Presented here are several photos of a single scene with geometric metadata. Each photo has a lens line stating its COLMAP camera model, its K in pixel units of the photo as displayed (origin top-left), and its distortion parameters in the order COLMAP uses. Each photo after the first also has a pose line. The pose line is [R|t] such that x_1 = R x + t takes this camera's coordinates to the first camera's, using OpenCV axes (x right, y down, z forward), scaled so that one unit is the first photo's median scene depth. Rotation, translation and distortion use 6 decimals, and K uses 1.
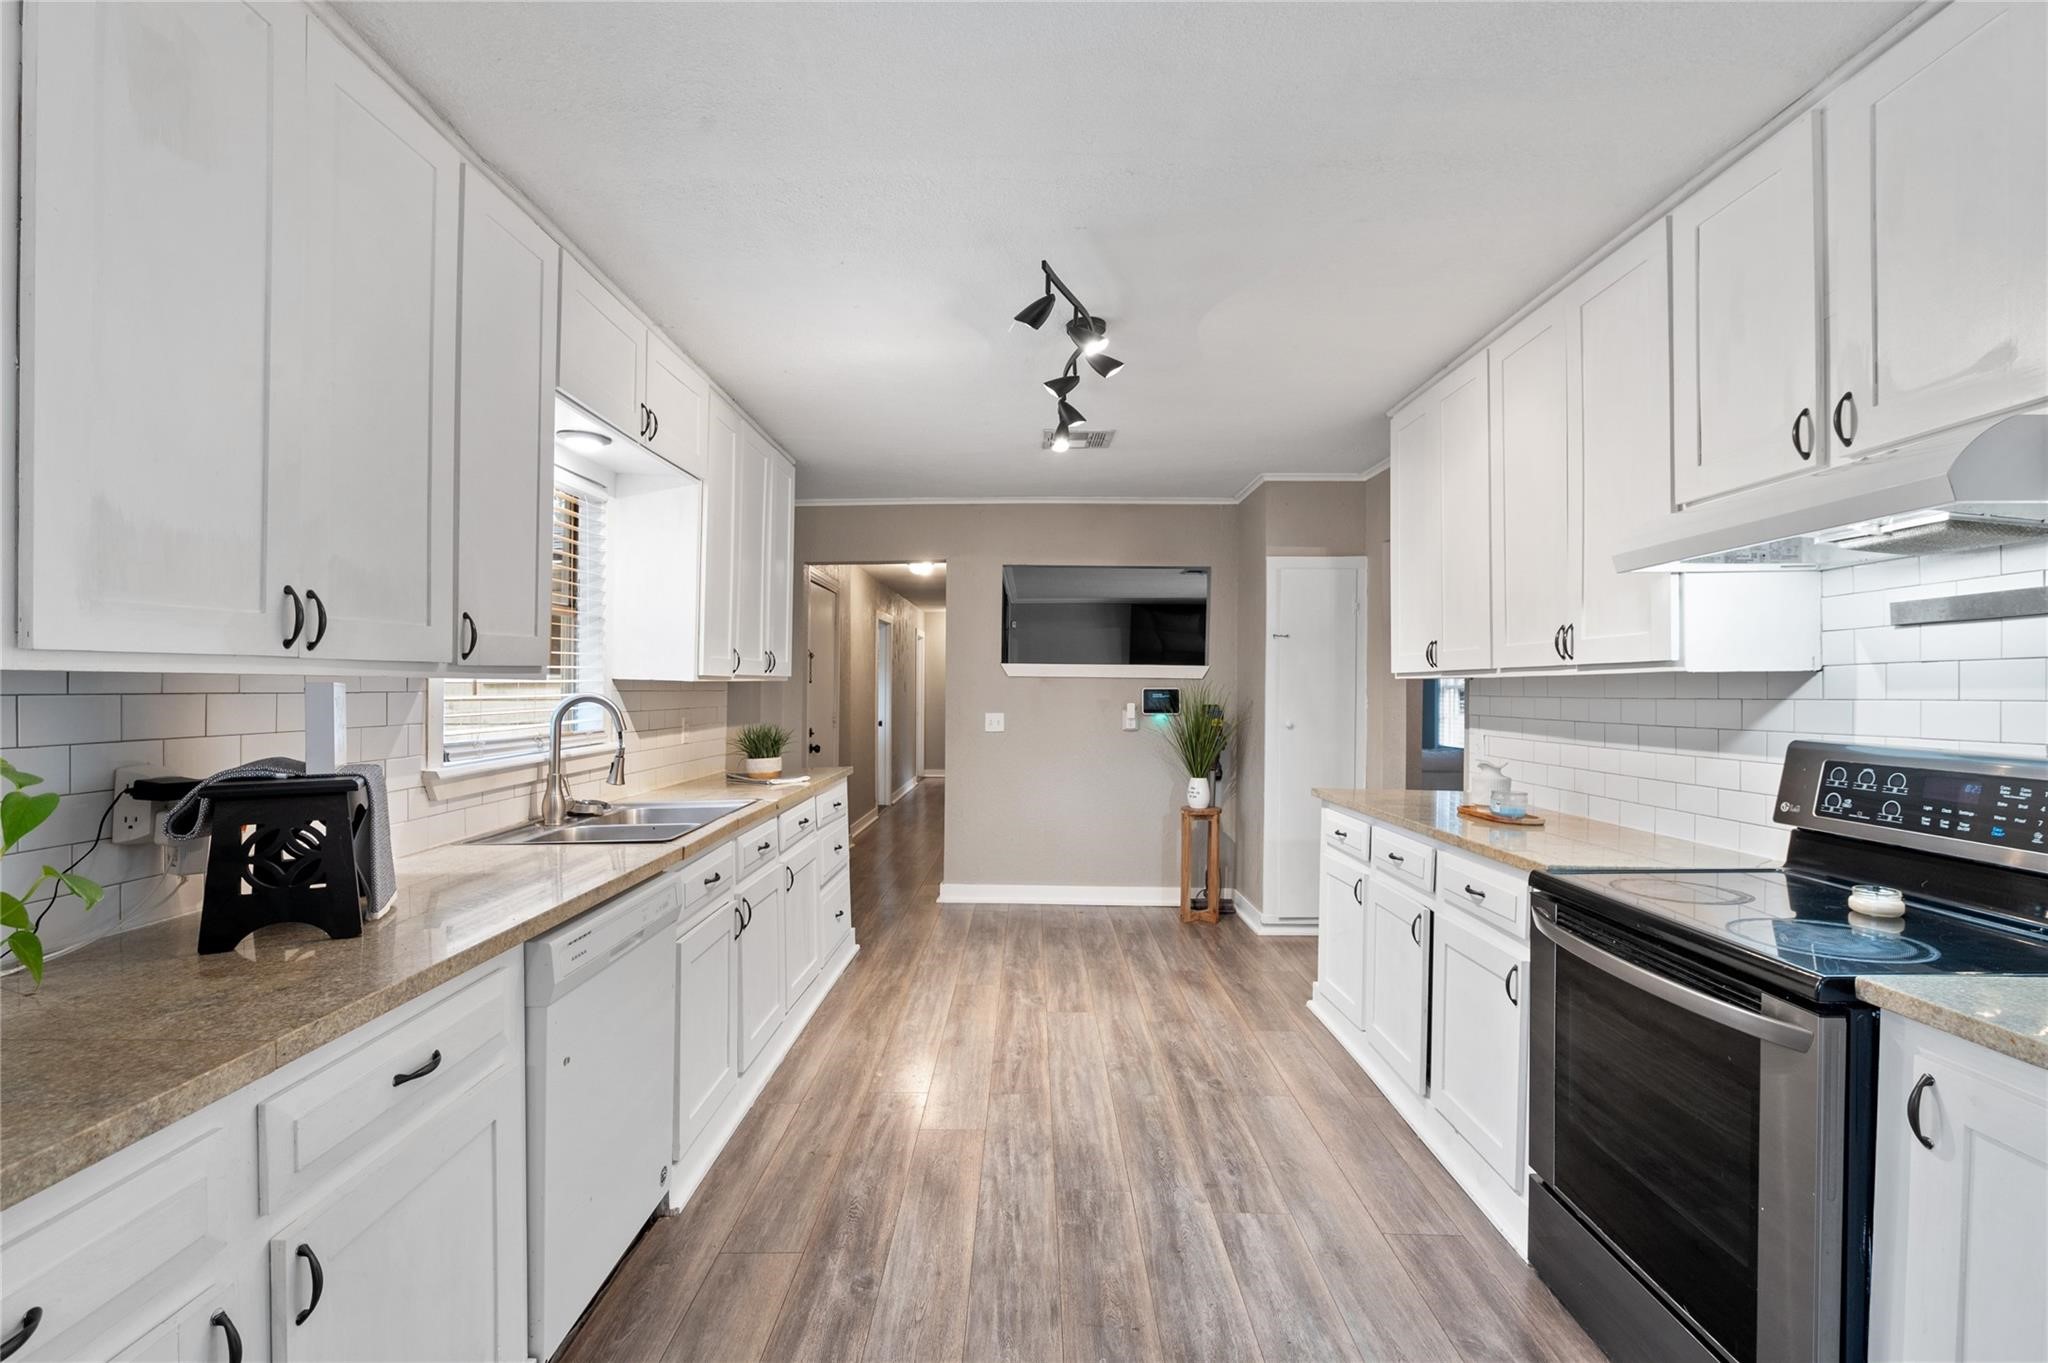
lens RADIAL K [[921.8, 0, 1006.0], [0, 921.8, 674.1], [0, 0, 1]] dist [-0.005626, -0.000586]
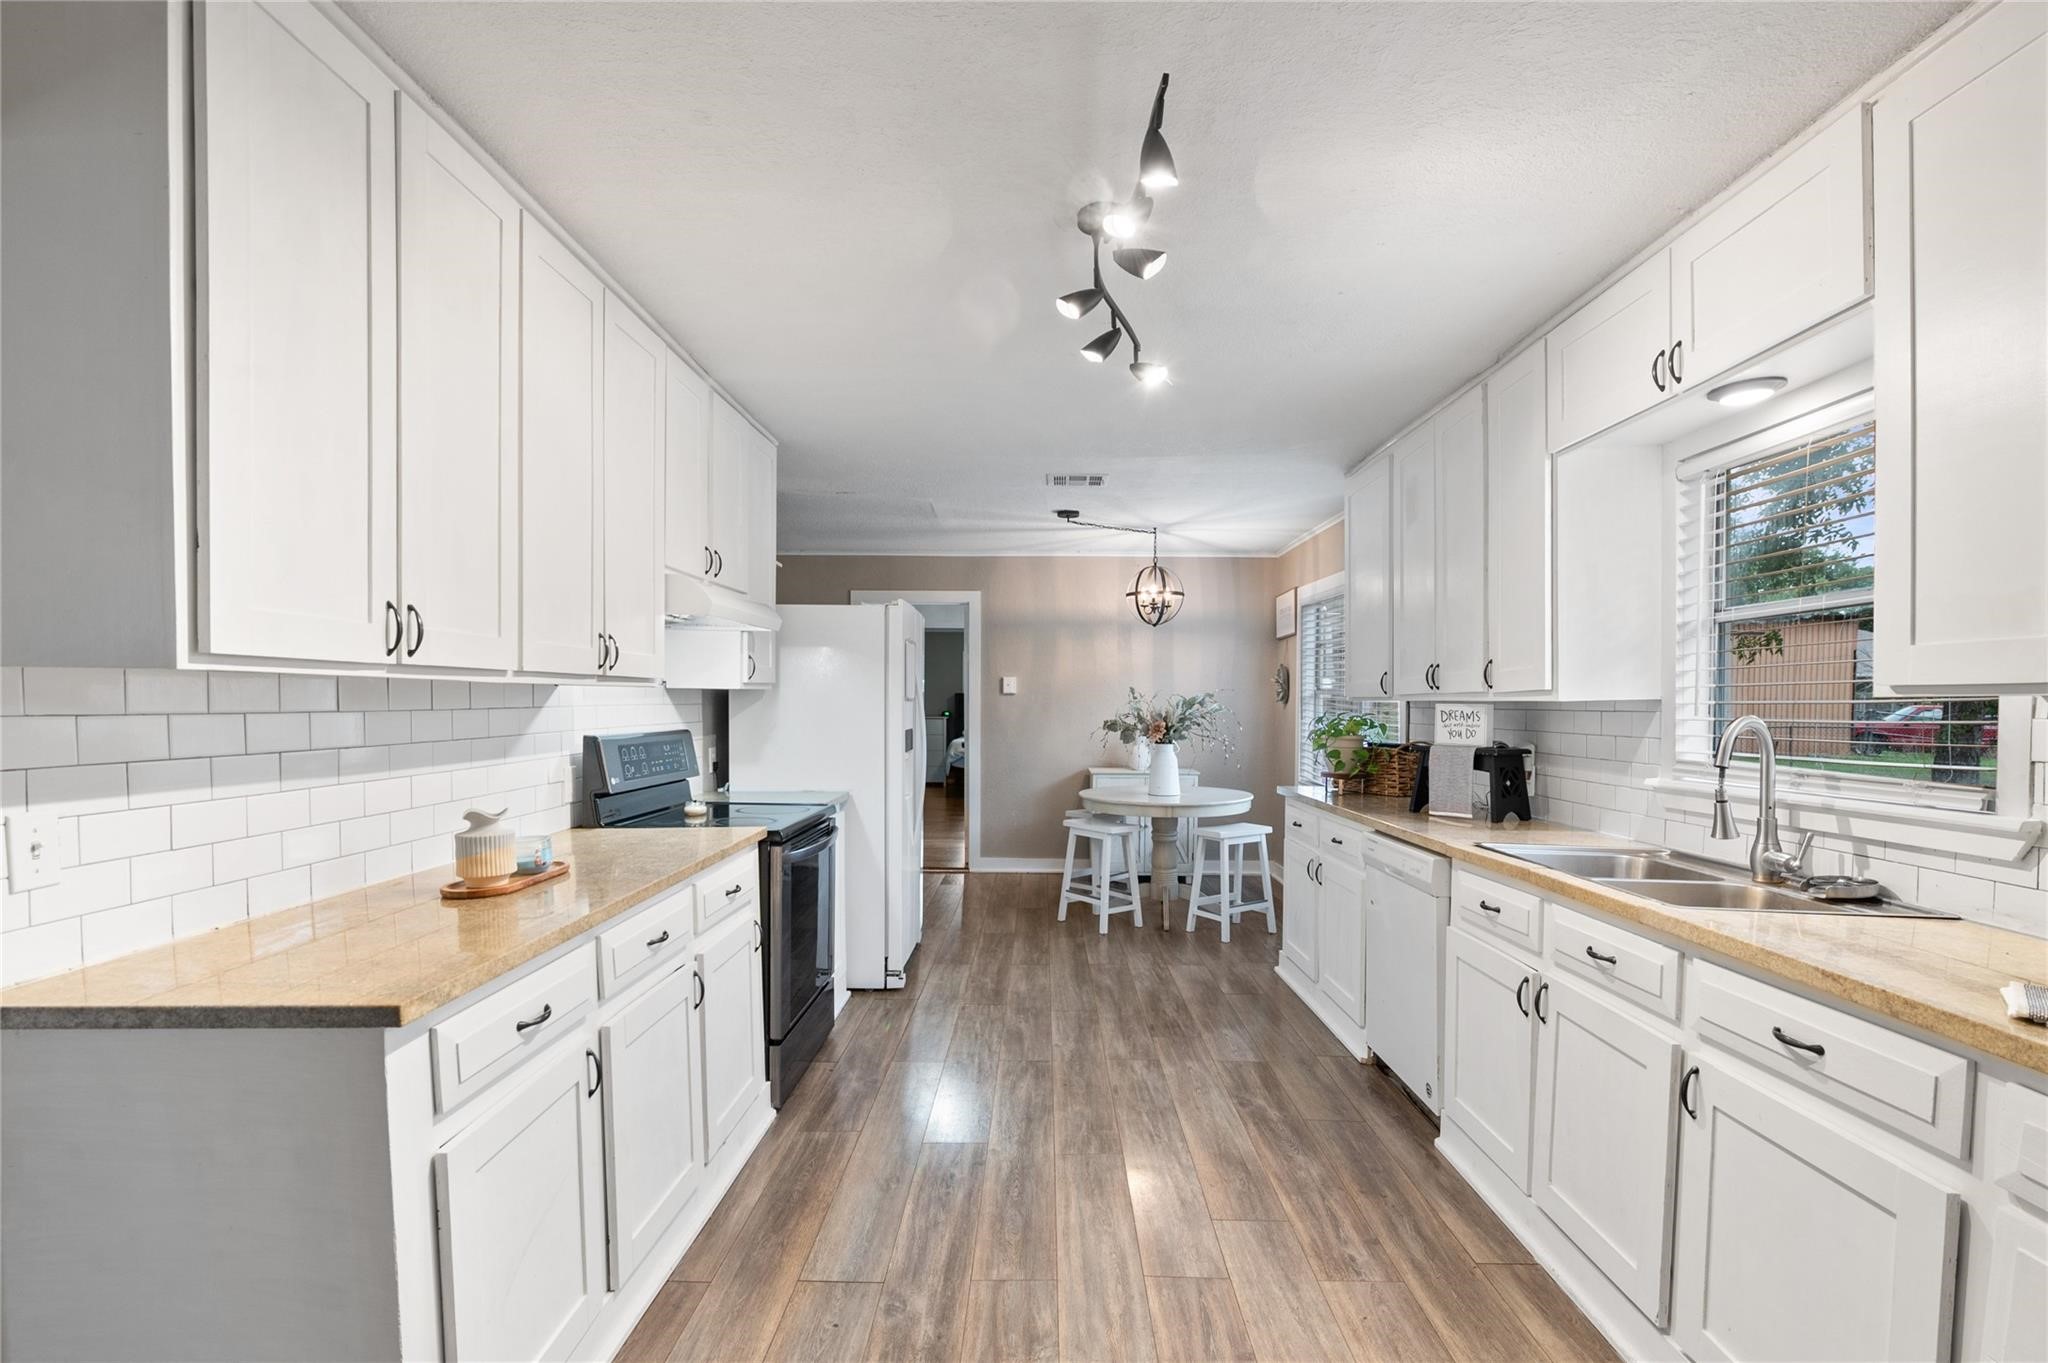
lens RADIAL K [[921.8, 0, 1029.2], [0, 921.8, 729.7], [0, 0, 1]] dist [-0.005626, -0.000586]
pose [[-0.999930, -0.007129, -0.009413, 0.163809], [-0.007276, 0.999849, 0.015764, 0.028004], [0.009299, 0.015831, -0.999831, 1.908702]]
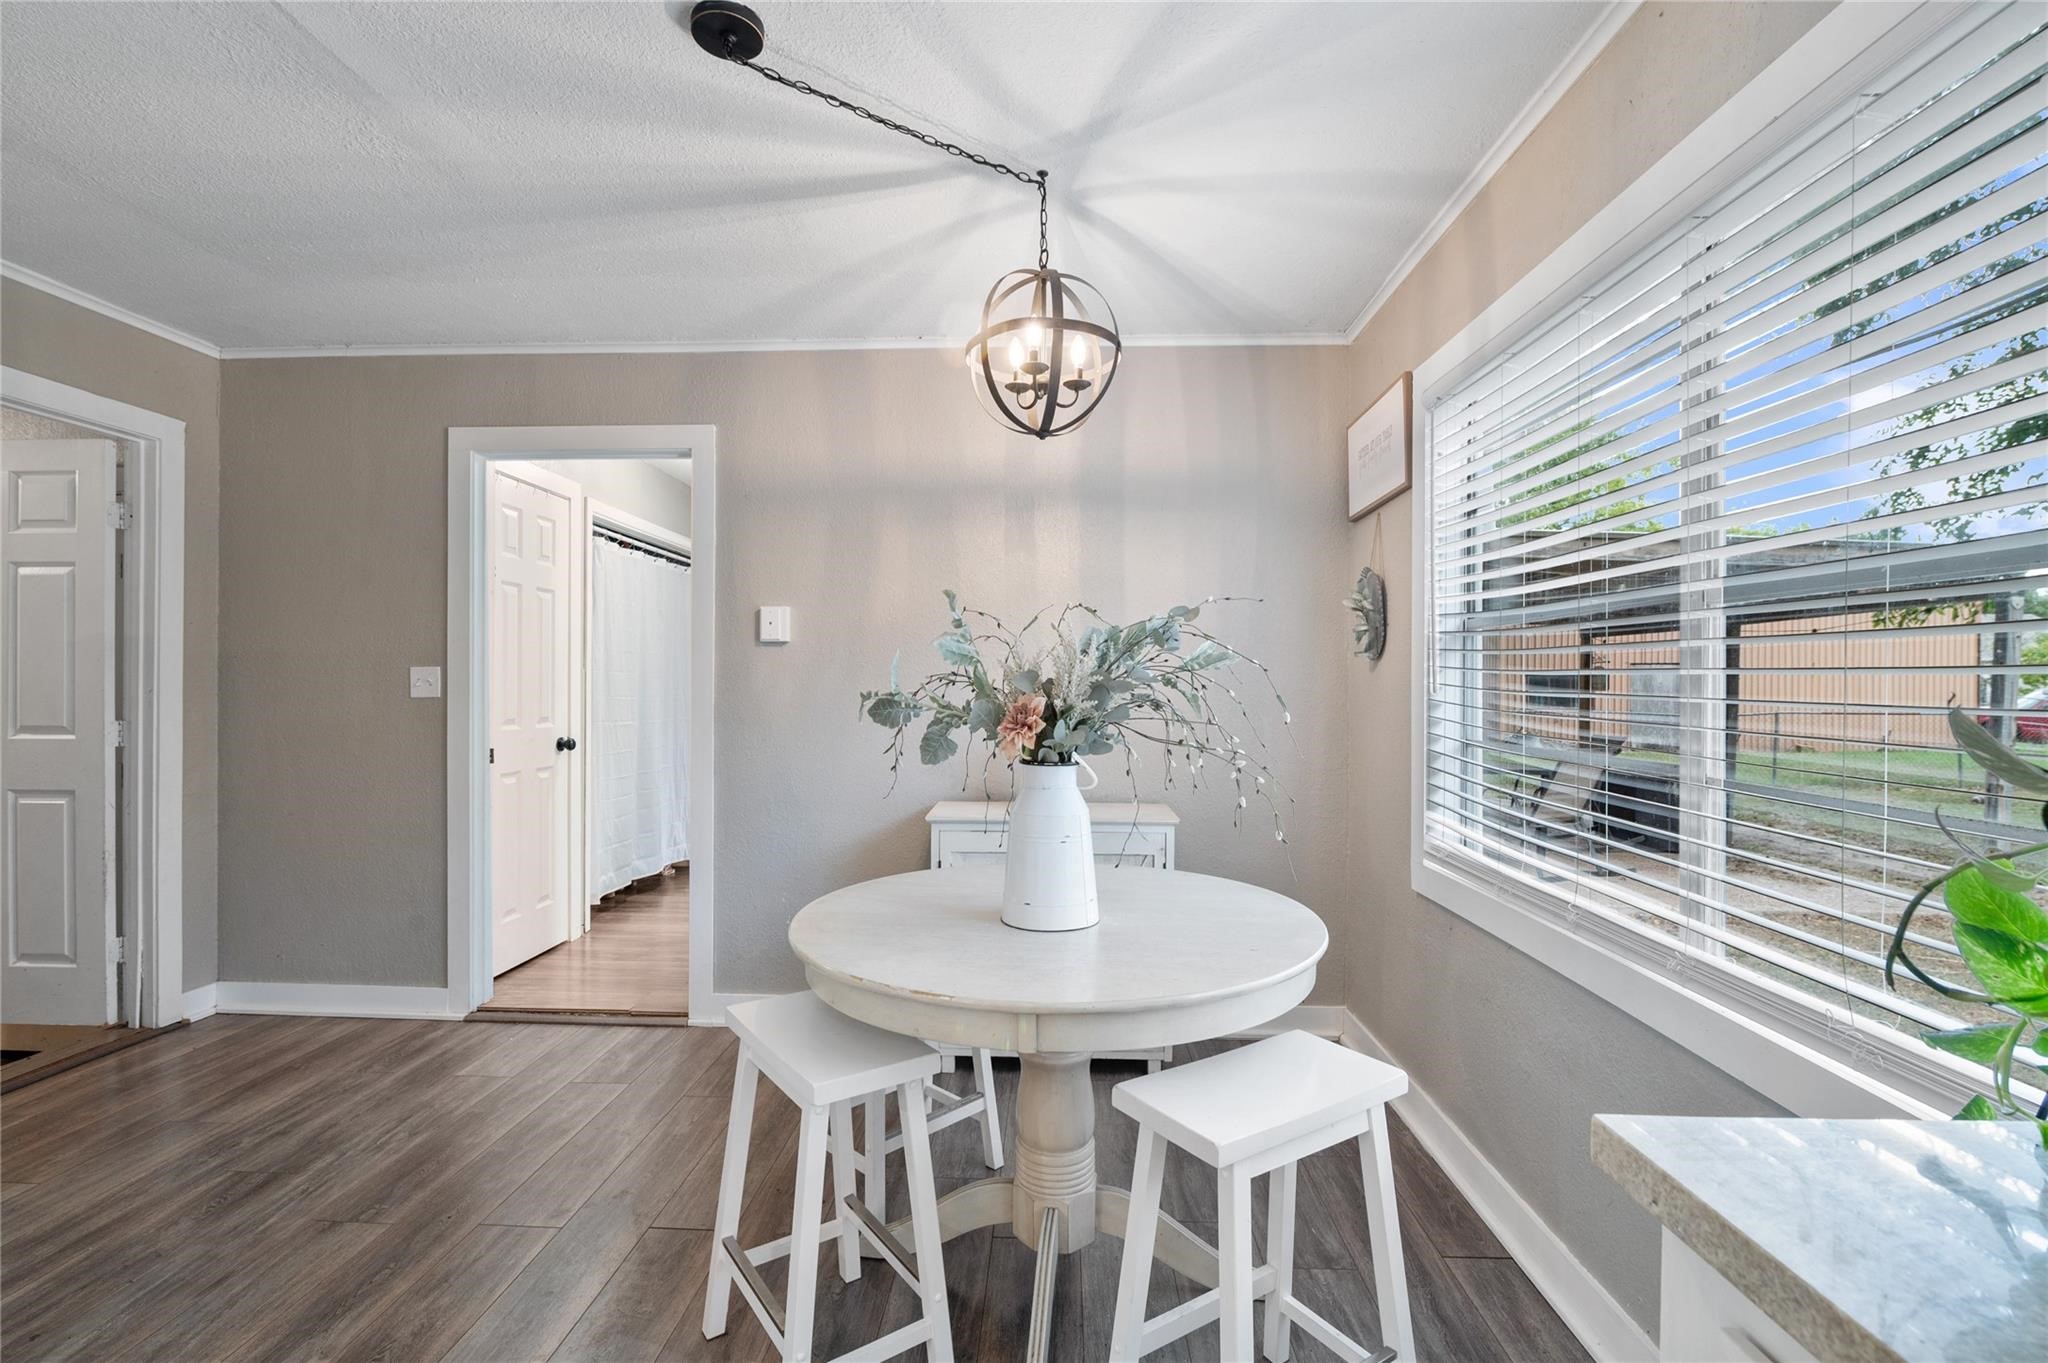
lens RADIAL K [[921.8, 0, 1017.9], [0, 921.8, 693.7], [0, 0, 1]] dist [-0.005626, -0.000586]
pose [[-0.999846, -0.005736, 0.016602, -0.172384], [-0.005861, 0.999955, -0.007482, 0.044763], [-0.016558, -0.007578, -0.999834, 0.409143]]
